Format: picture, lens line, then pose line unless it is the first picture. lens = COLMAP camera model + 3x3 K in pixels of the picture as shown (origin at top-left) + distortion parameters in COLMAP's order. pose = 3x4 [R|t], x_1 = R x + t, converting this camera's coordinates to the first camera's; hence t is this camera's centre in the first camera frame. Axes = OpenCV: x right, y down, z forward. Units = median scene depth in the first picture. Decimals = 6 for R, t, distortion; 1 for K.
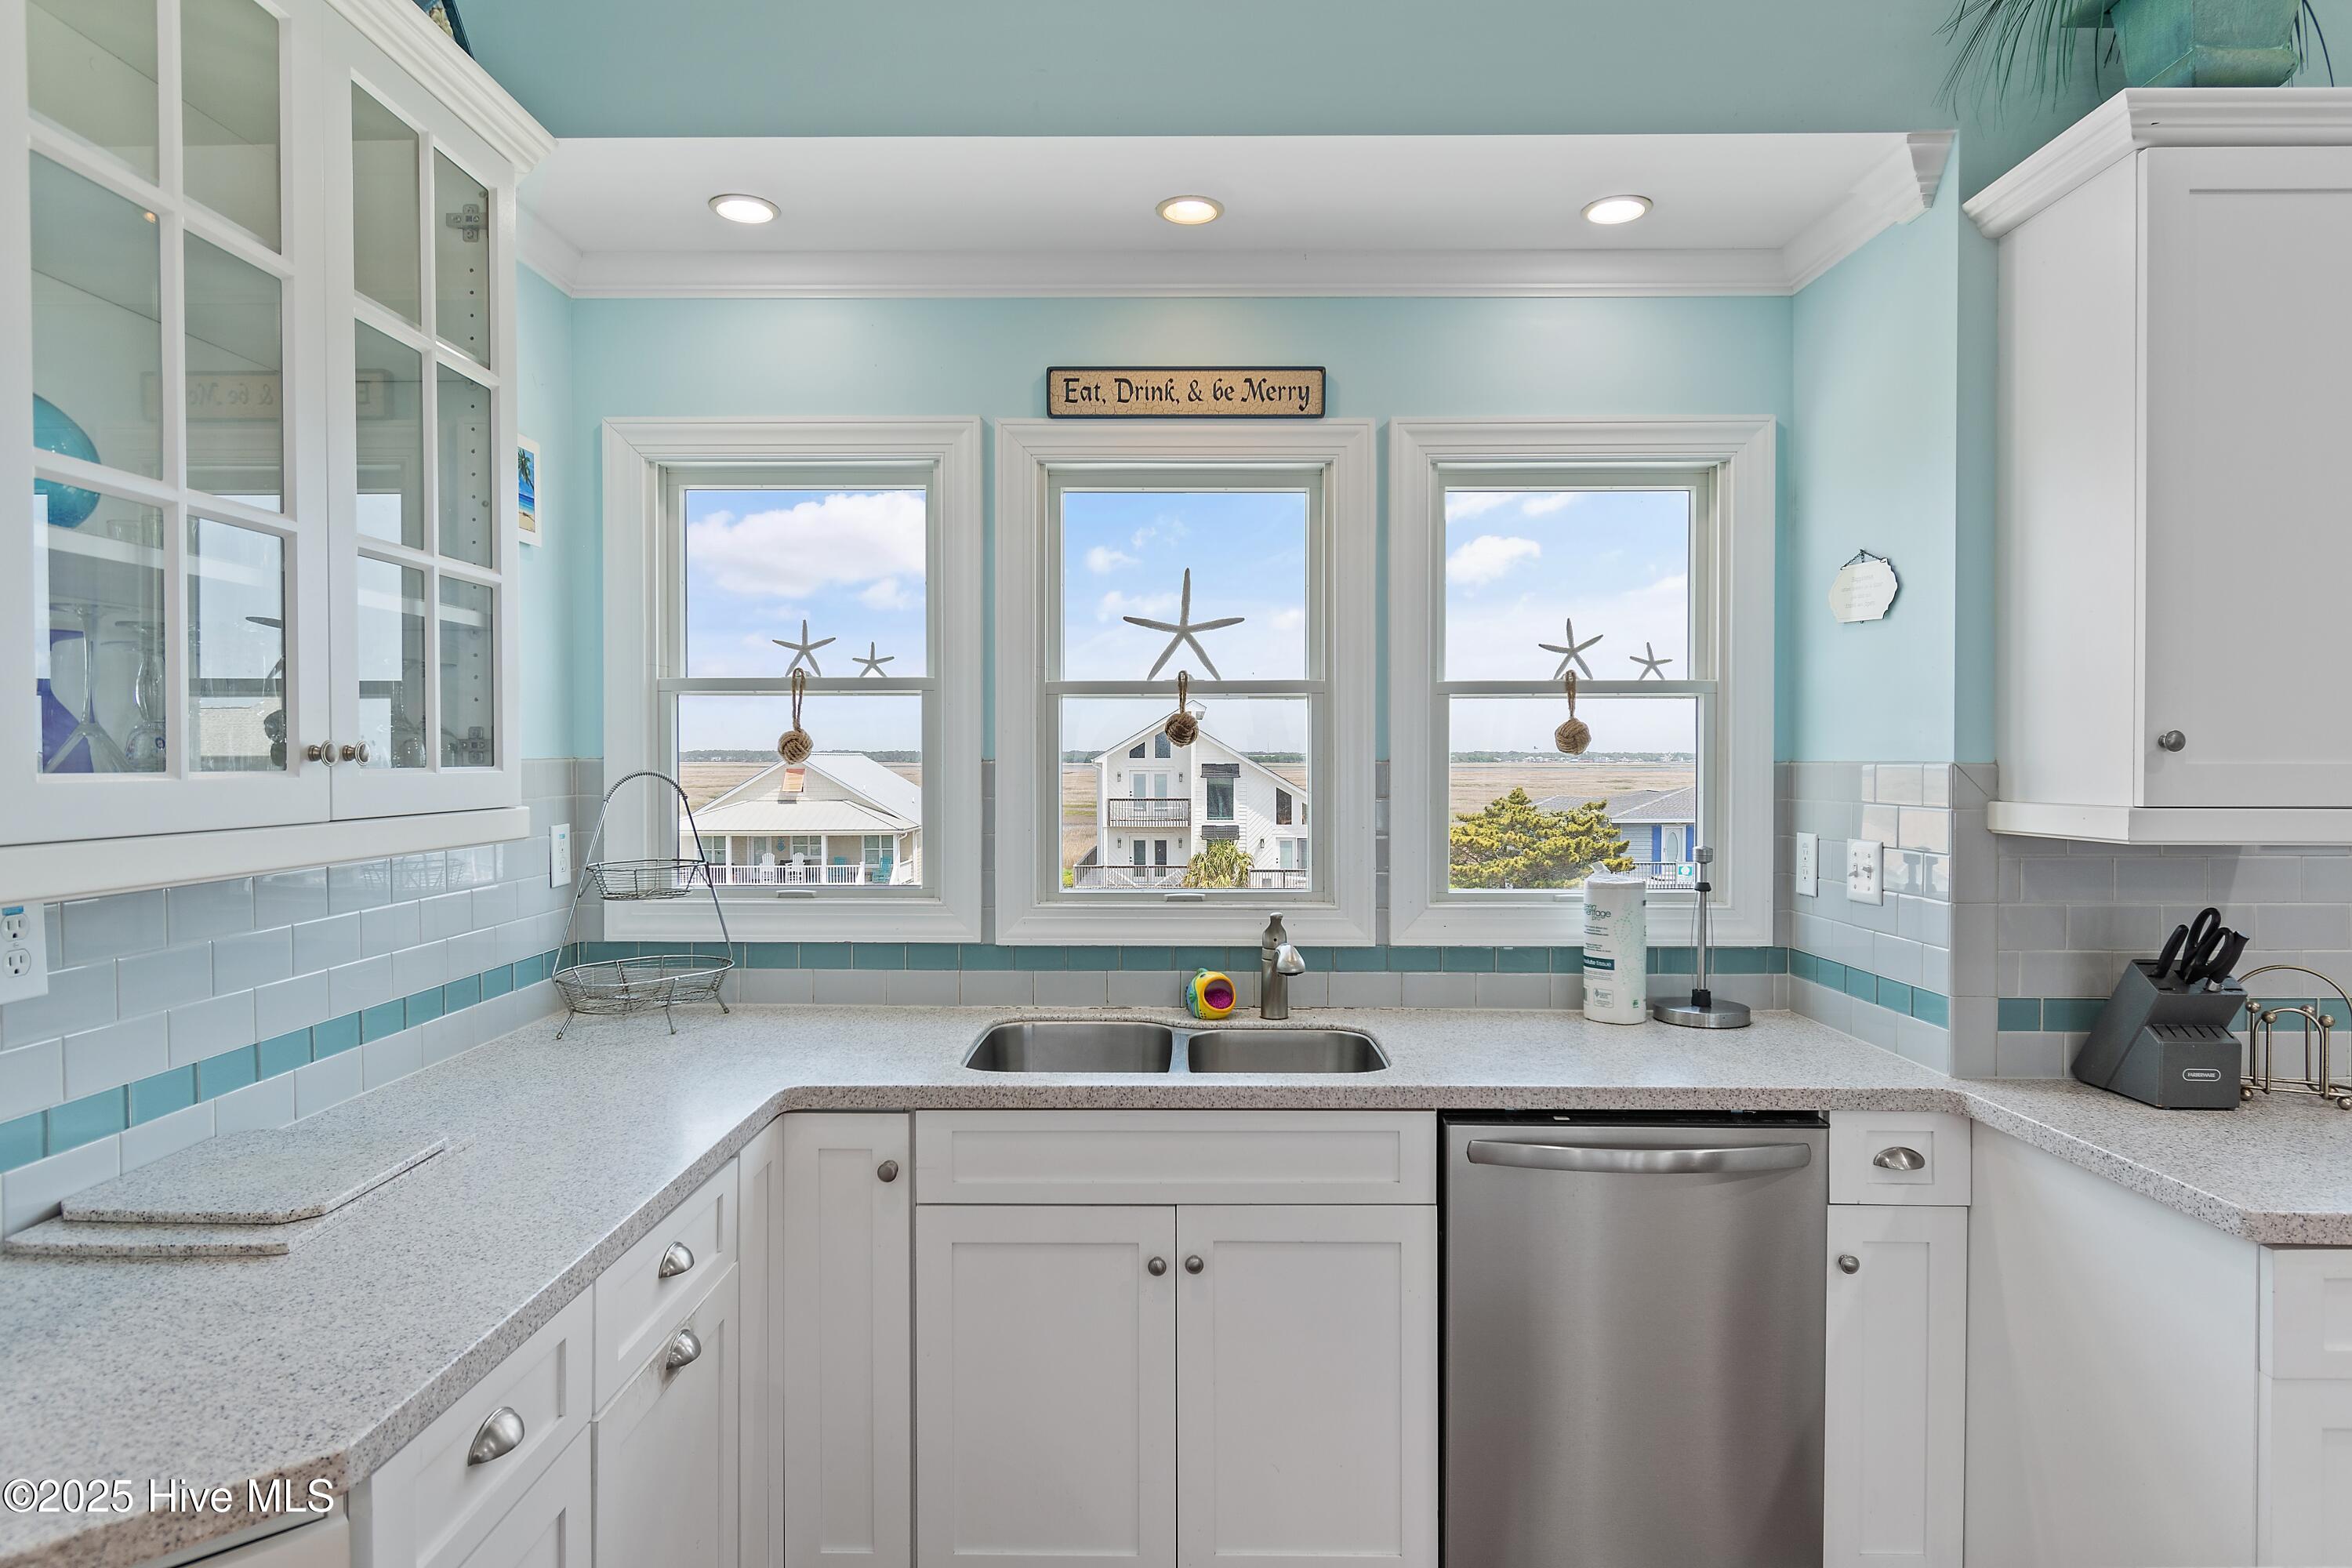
lens RADIAL K [[1297.2, 0, 1169.7], [0, 1297.2, 779.9], [0, 0, 1]] dist [-0.001048, -0.001982]
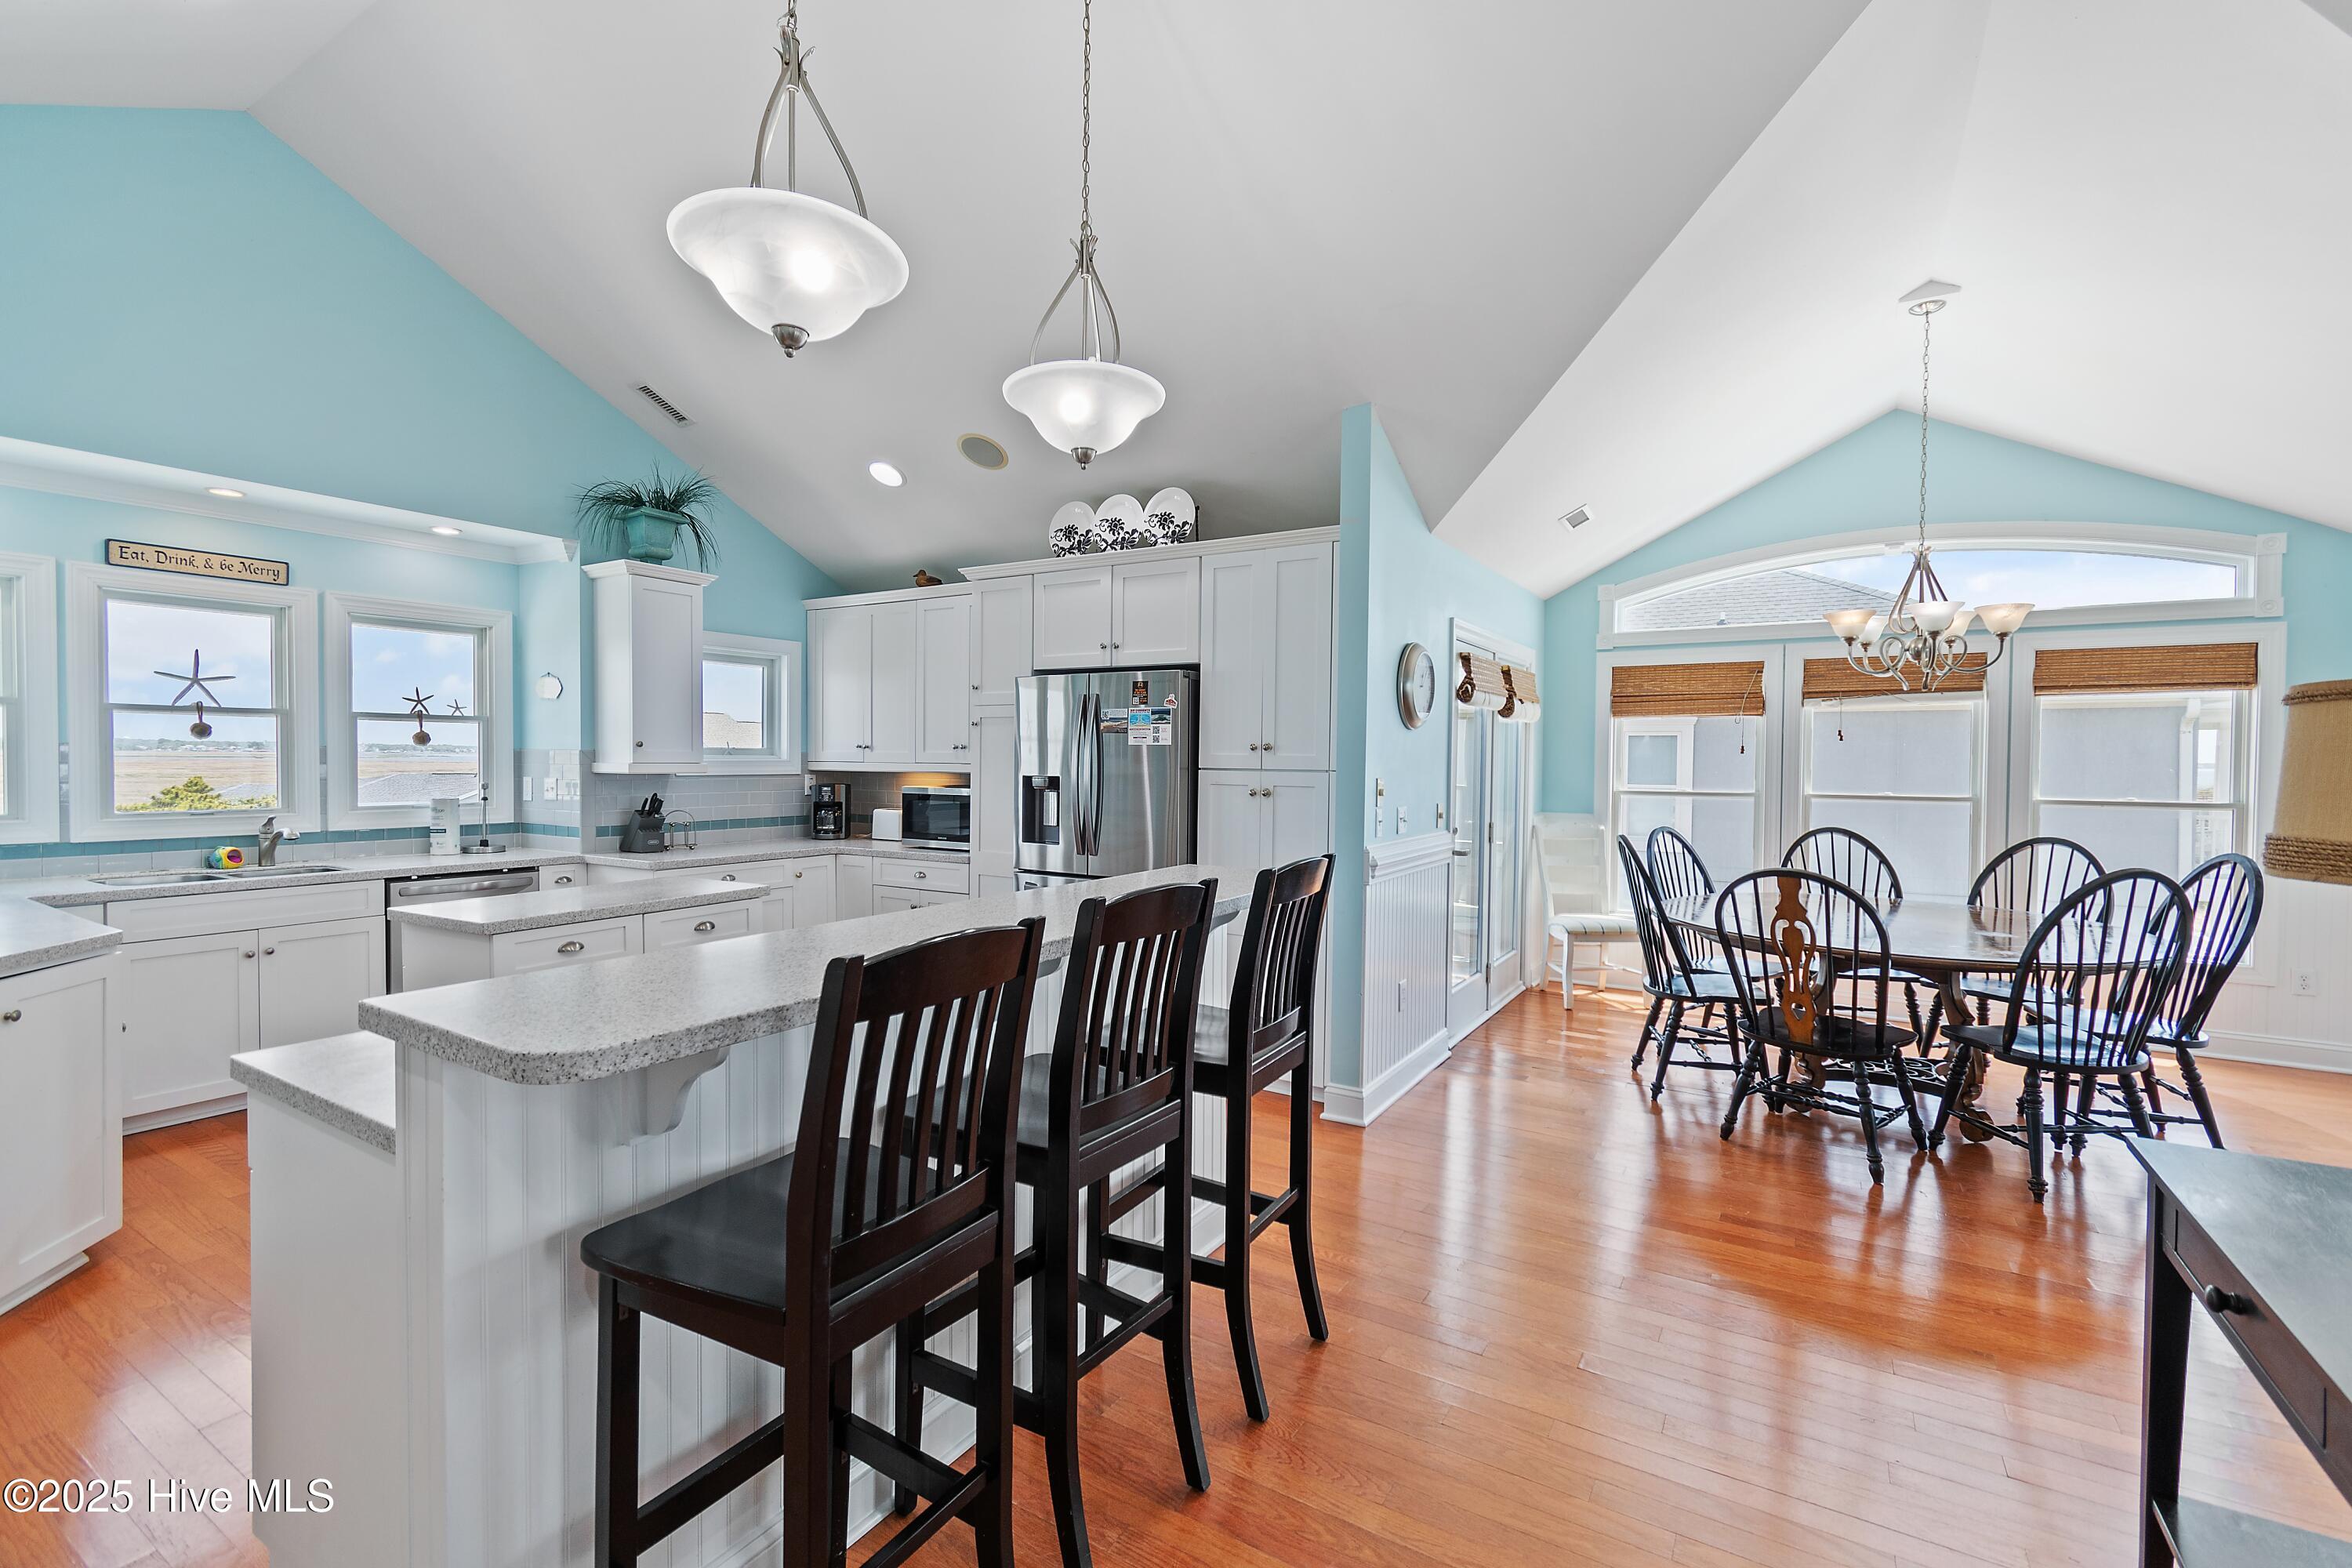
lens RADIAL K [[1032.7, 0, 1171.2], [0, 1032.7, 780.7], [0, 0, 1]] dist [0.002857, -0.000373]
pose [[0.514796, -0.014344, 0.857193, -0.598678], [0.003234, 0.999885, 0.014790, 0.021504], [-0.857306, -0.004842, 0.514784, -1.130536]]
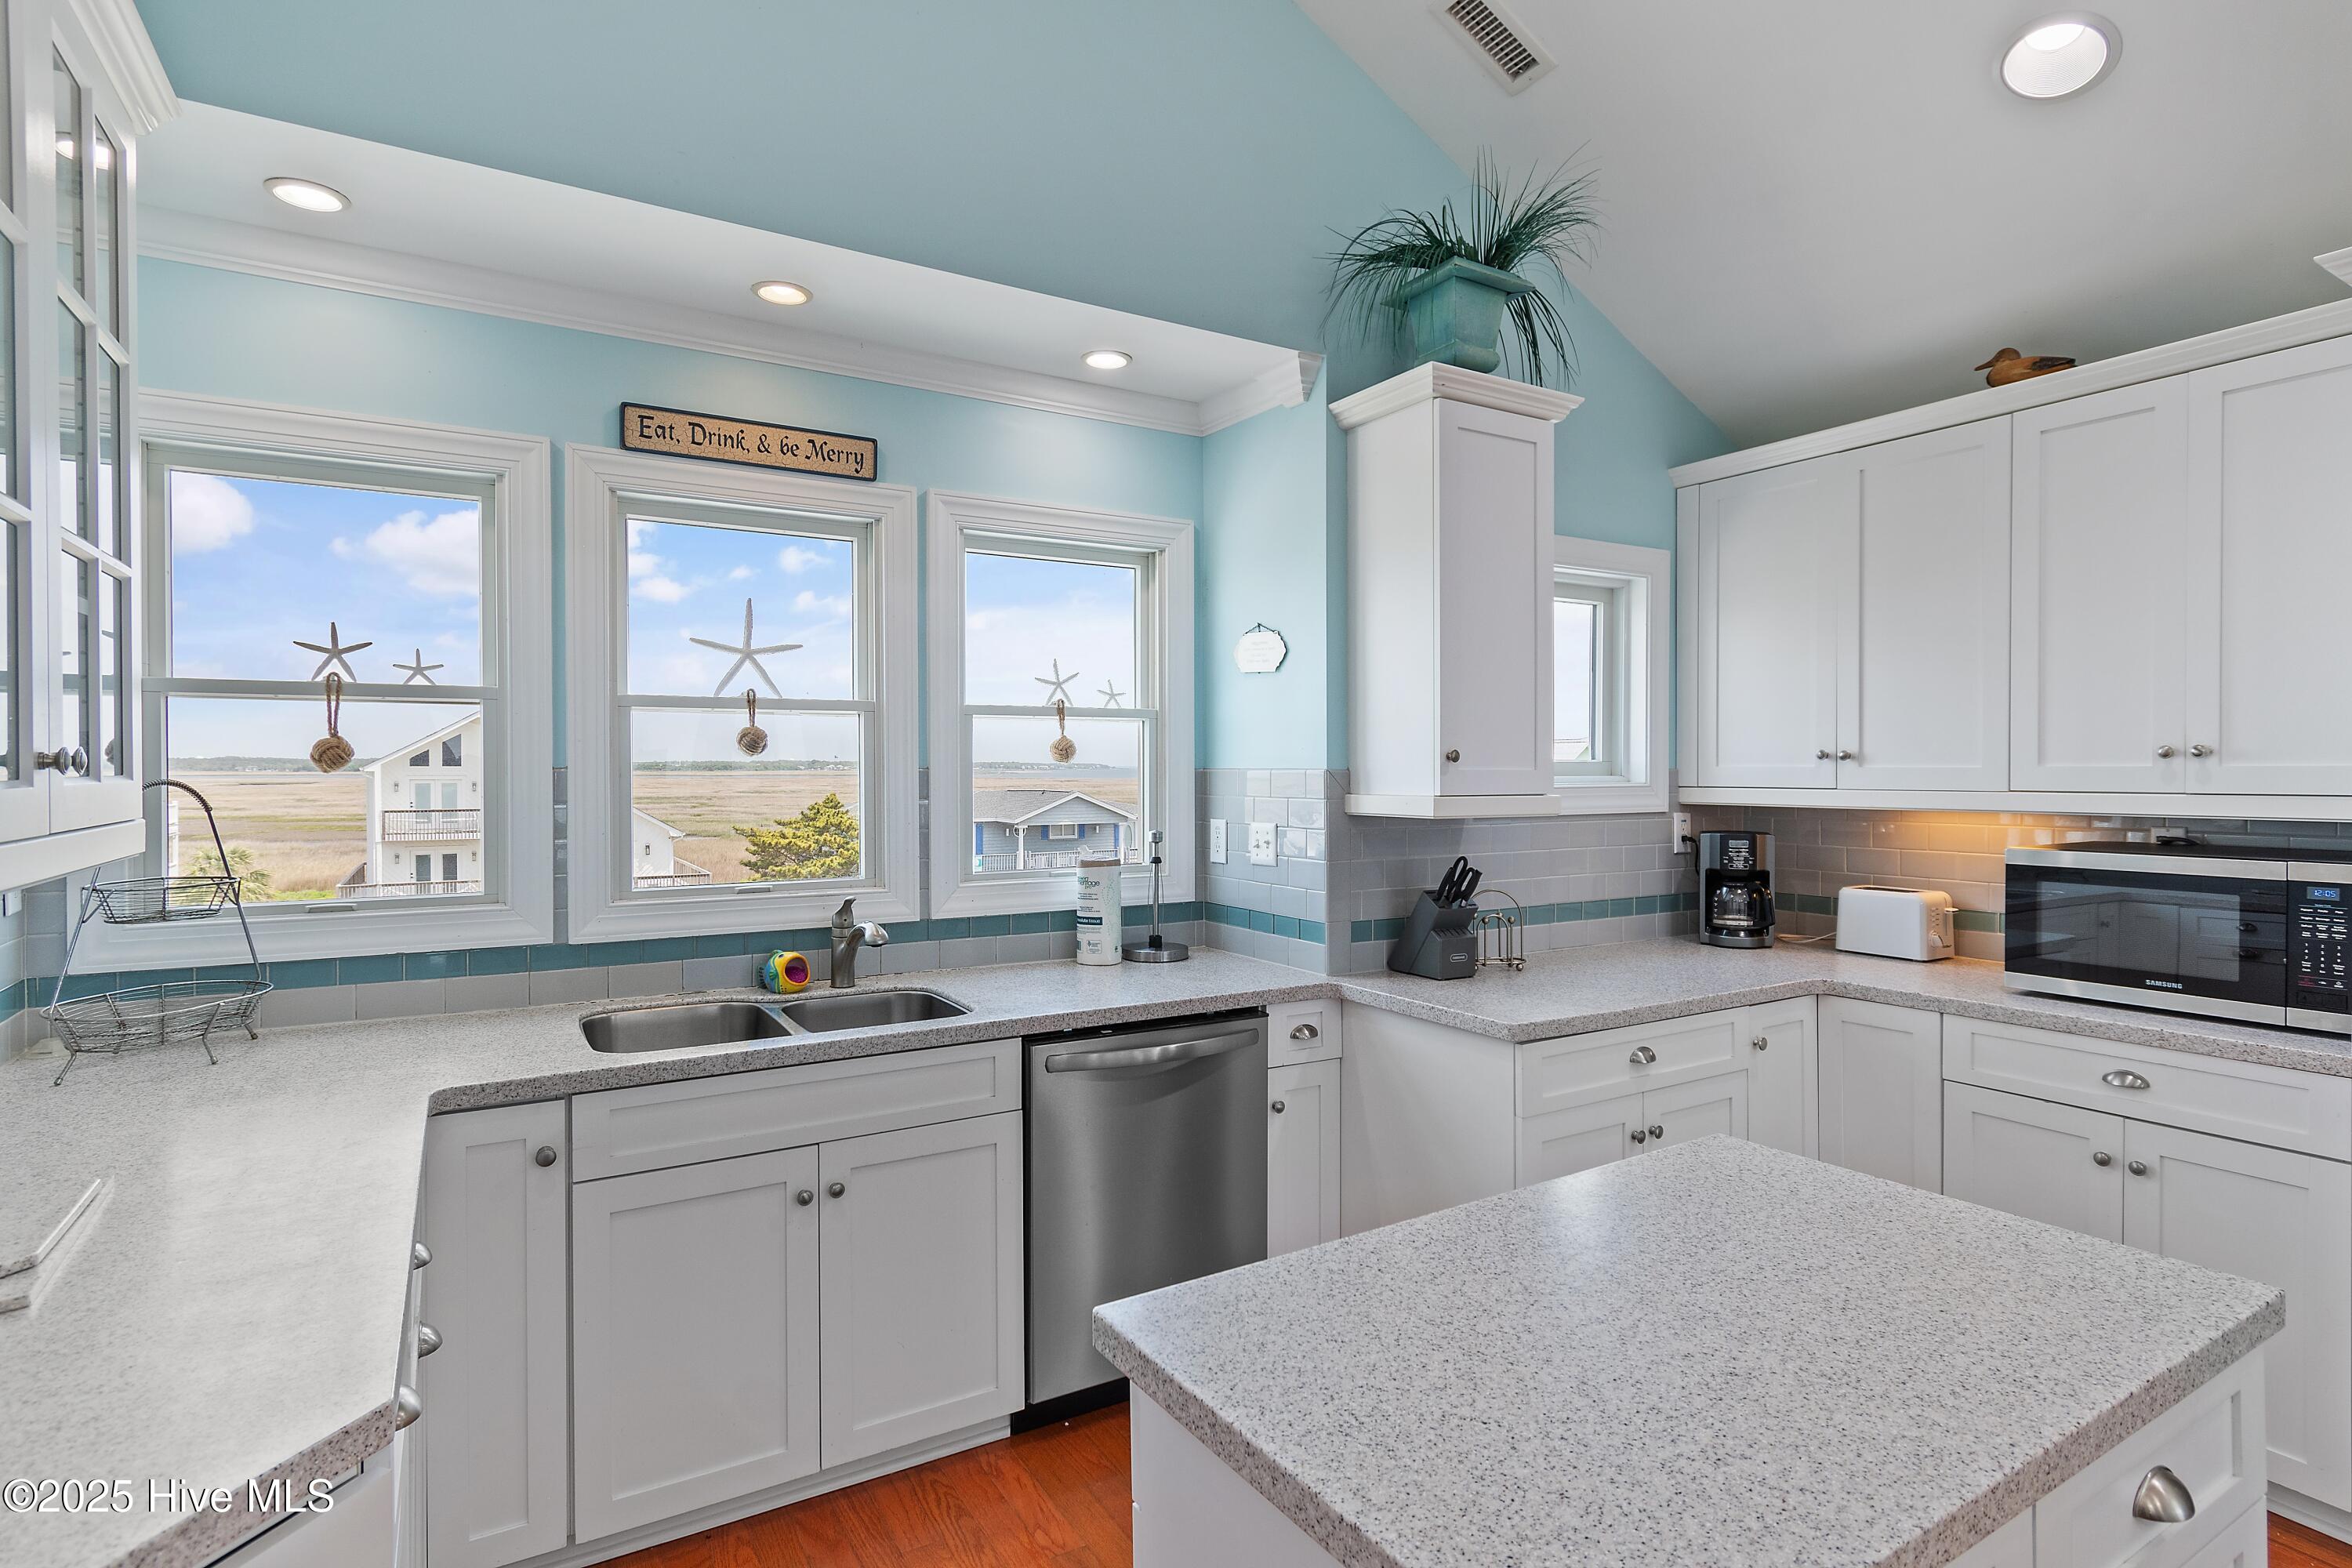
lens RADIAL K [[1183.4, 0, 1173.3], [0, 1183.4, 781.9], [0, 0, 1]] dist [0.002383, -0.002264]
pose [[0.851282, -0.006628, 0.524666, -0.221381], [0.008609, 0.999962, -0.001336, 0.001442], [-0.524637, 0.005654, 0.851307, -0.071764]]
